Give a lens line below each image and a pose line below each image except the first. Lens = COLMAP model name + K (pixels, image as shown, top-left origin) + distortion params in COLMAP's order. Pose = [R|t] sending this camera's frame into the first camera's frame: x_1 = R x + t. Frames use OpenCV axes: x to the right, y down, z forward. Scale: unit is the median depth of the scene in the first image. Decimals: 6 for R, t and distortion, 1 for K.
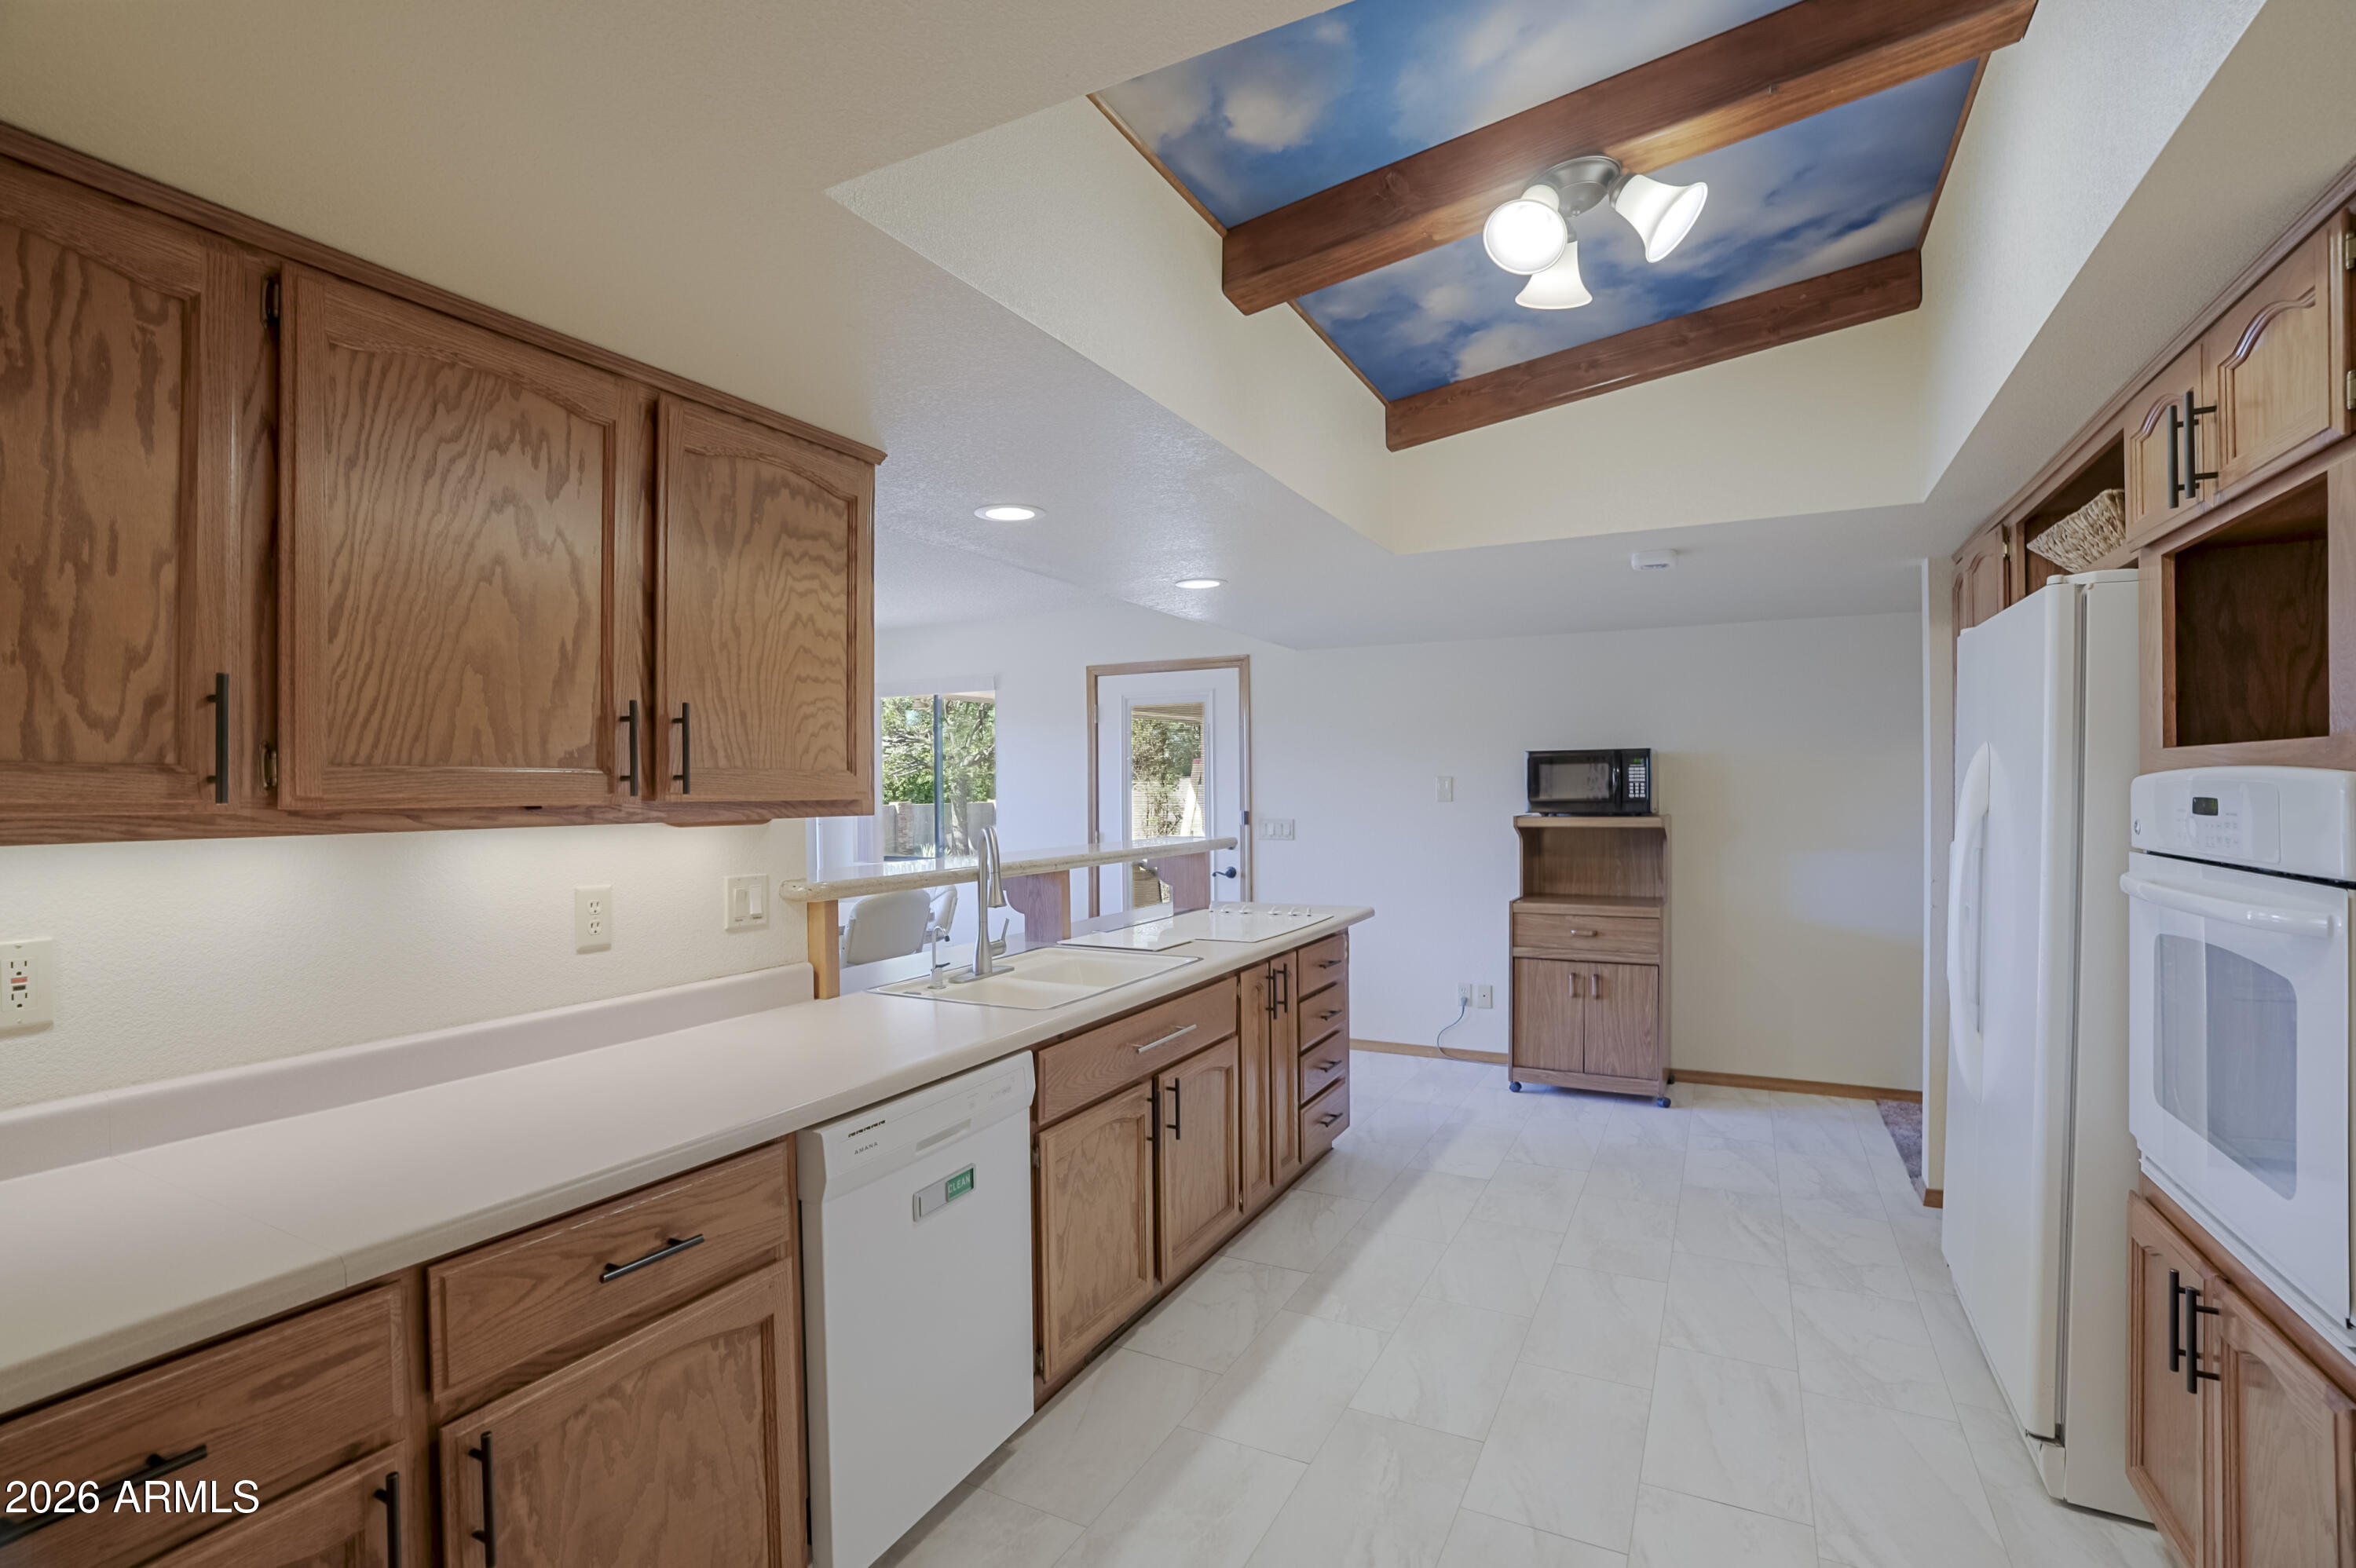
lens RADIAL K [[1099.5, 0, 1134.4], [0, 1099.5, 771.9], [0, 0, 1]] dist [-0.065274, 0.026986]
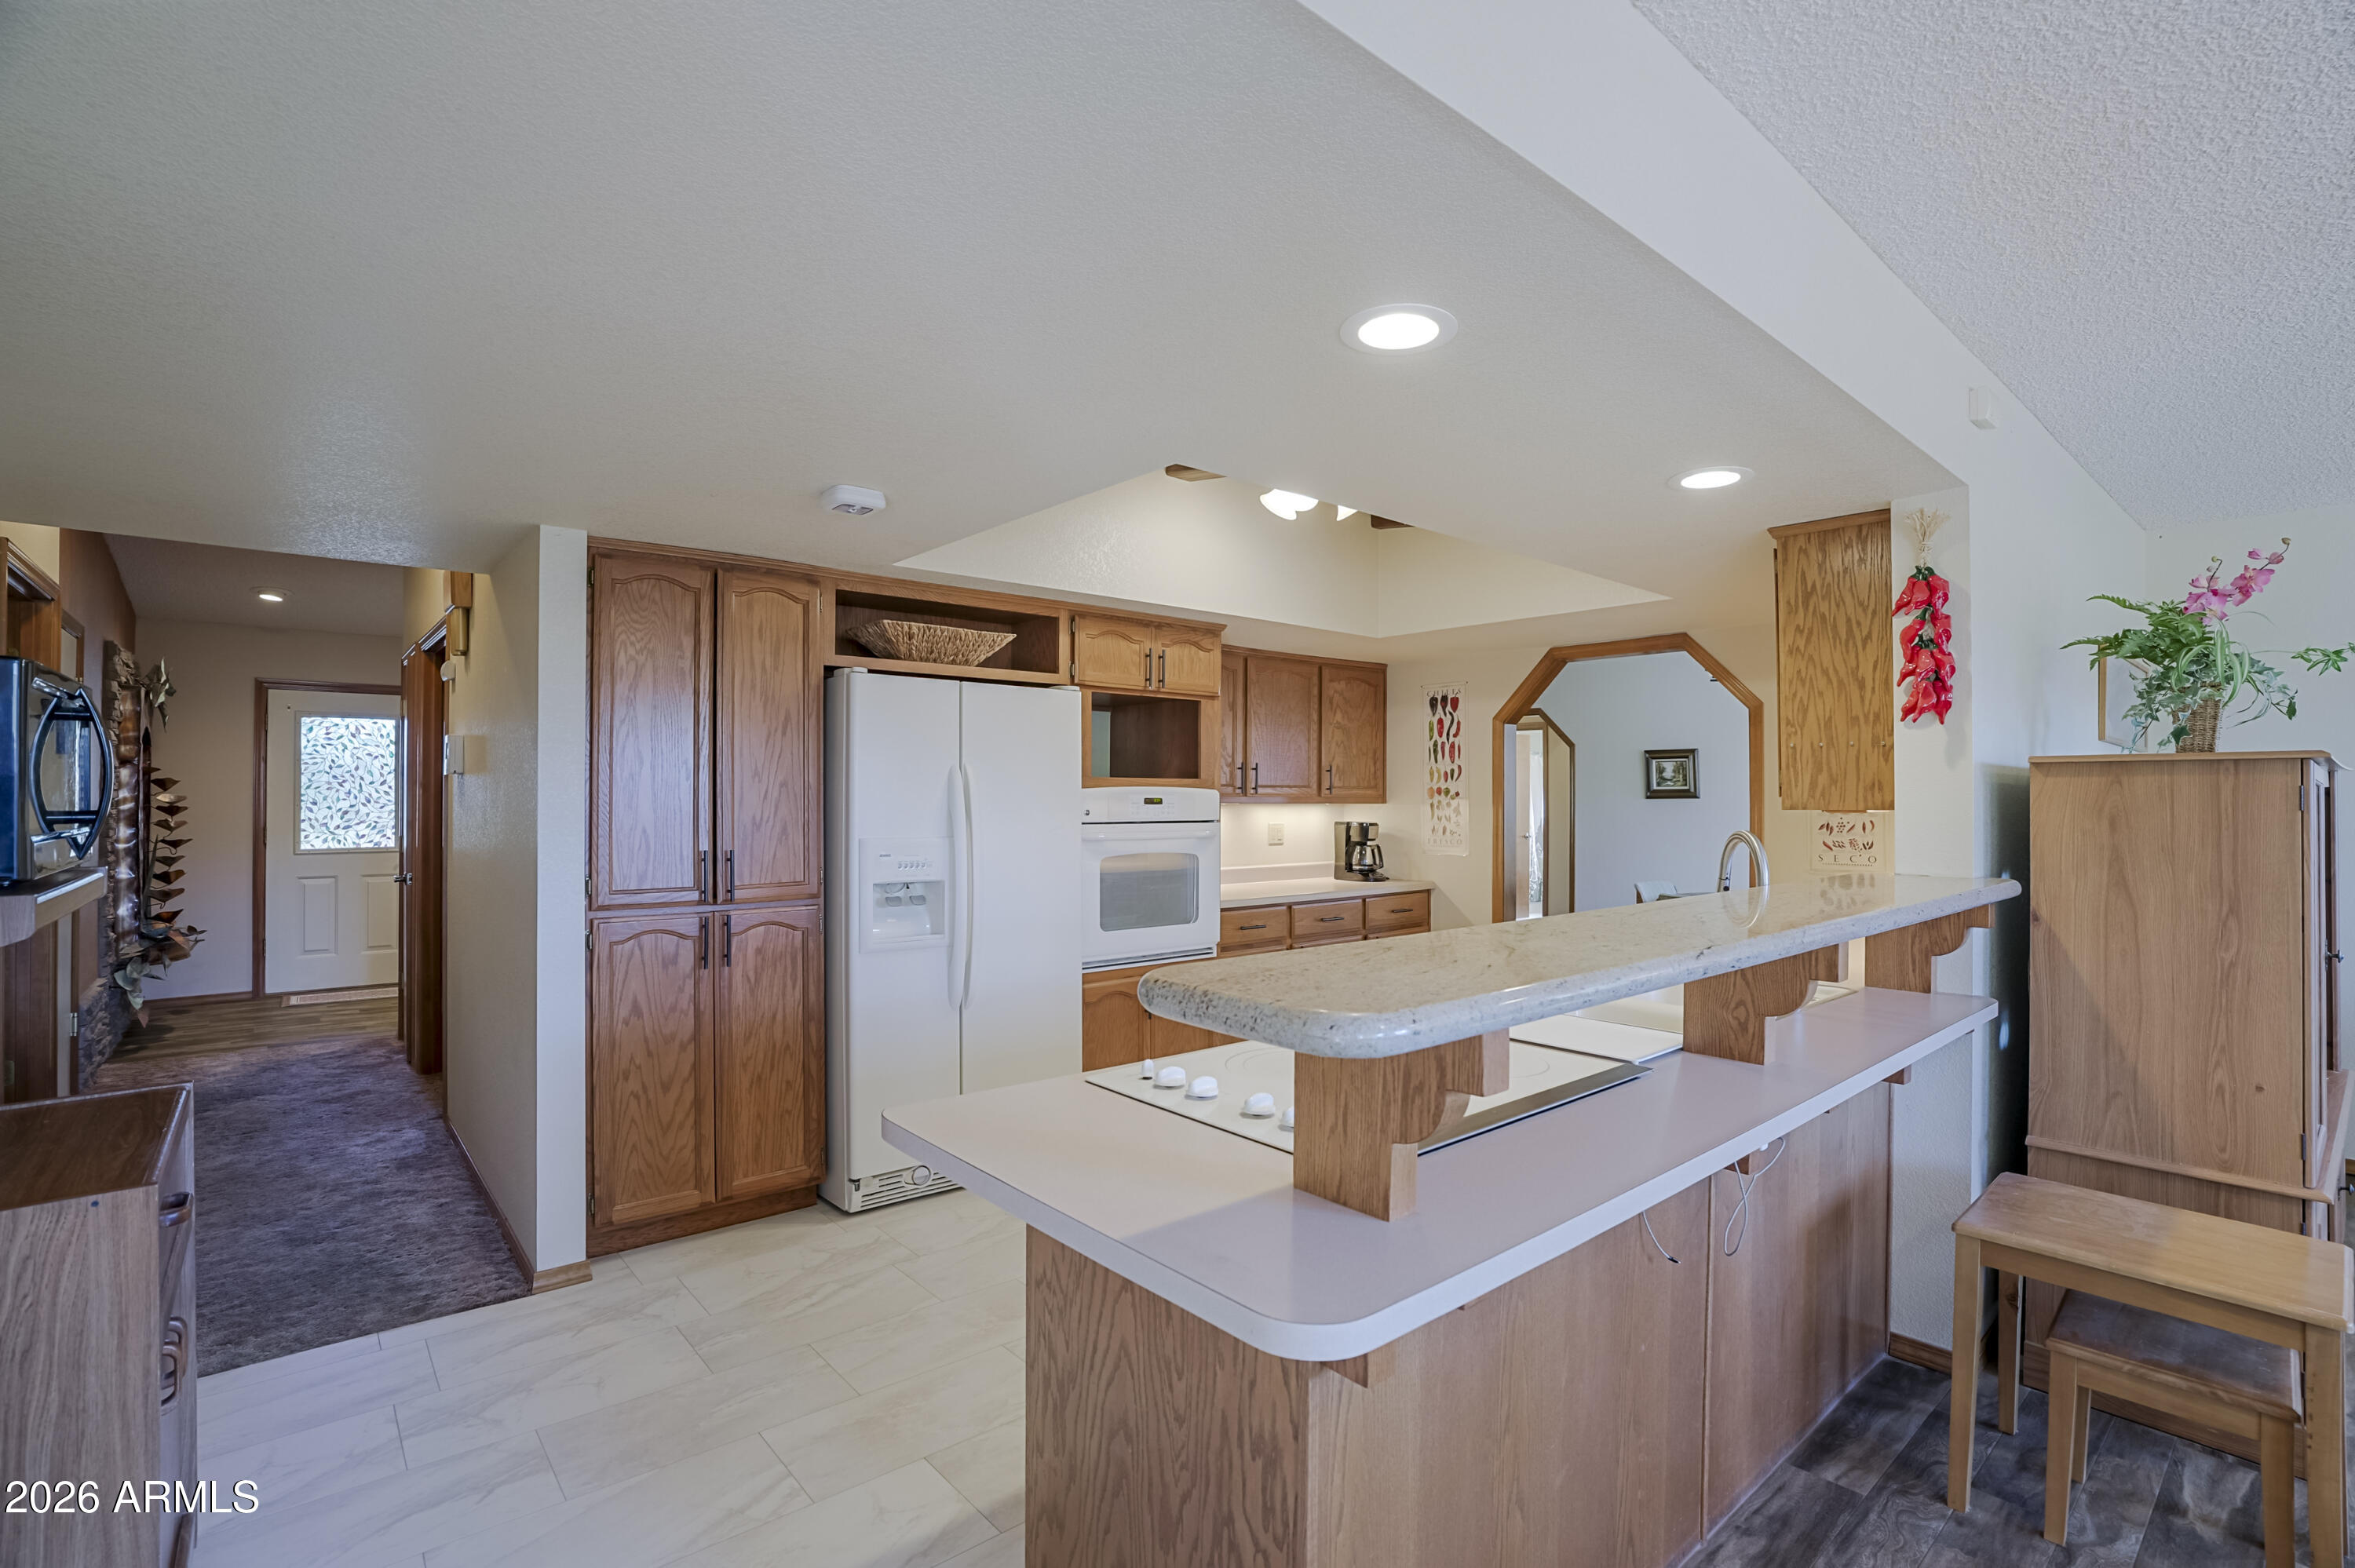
lens RADIAL K [[1074.5, 0, 1169.7], [0, 1074.5, 826.5], [0, 0, 1]] dist [-0.000960, -0.000174]
pose [[-0.931951, -0.003274, 0.362568, -0.007109], [0.001556, 0.999914, 0.013028, 0.021217], [-0.362580, 0.012706, -0.931866, 1.226654]]
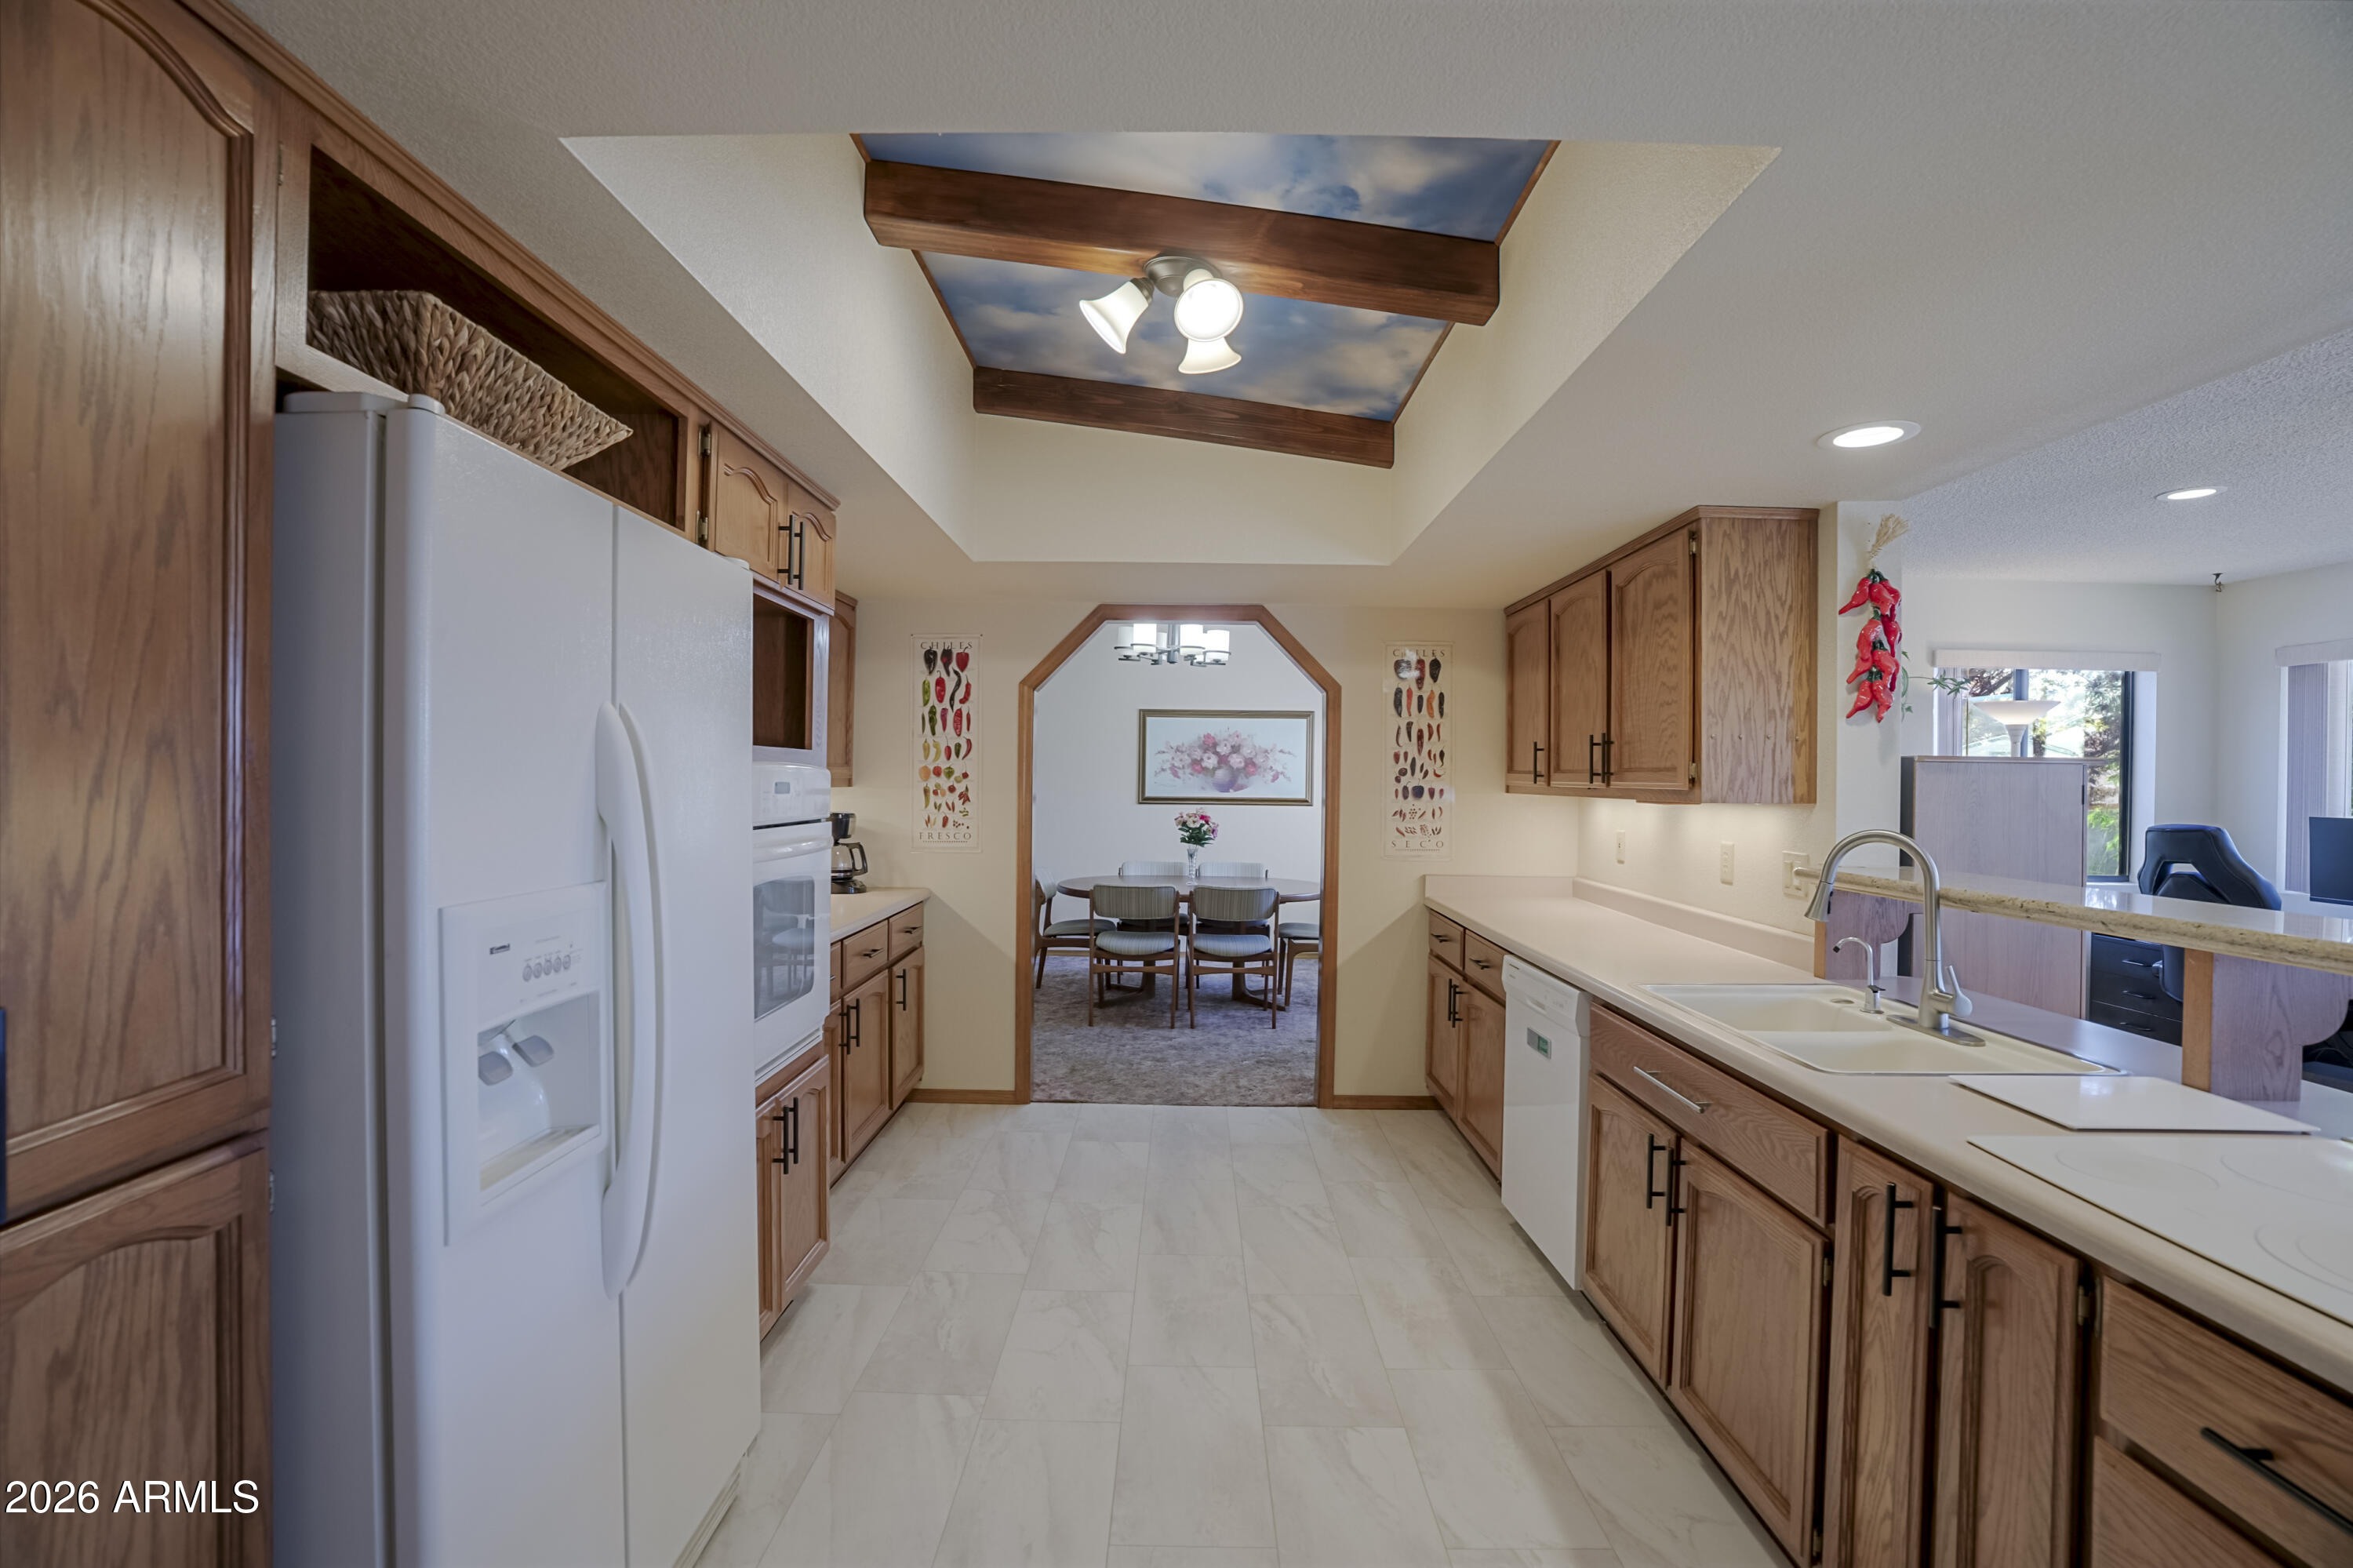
lens RADIAL K [[1091.9, 0, 1176.5], [0, 1091.9, 784.0], [0, 0, 1]] dist [-0.000251, -0.000320]
pose [[-0.889309, -0.000624, -0.457306, 0.422185], [0.000733, 0.999996, -0.002789, 0.010930], [0.457306, -0.002815, -0.889305, 0.920937]]
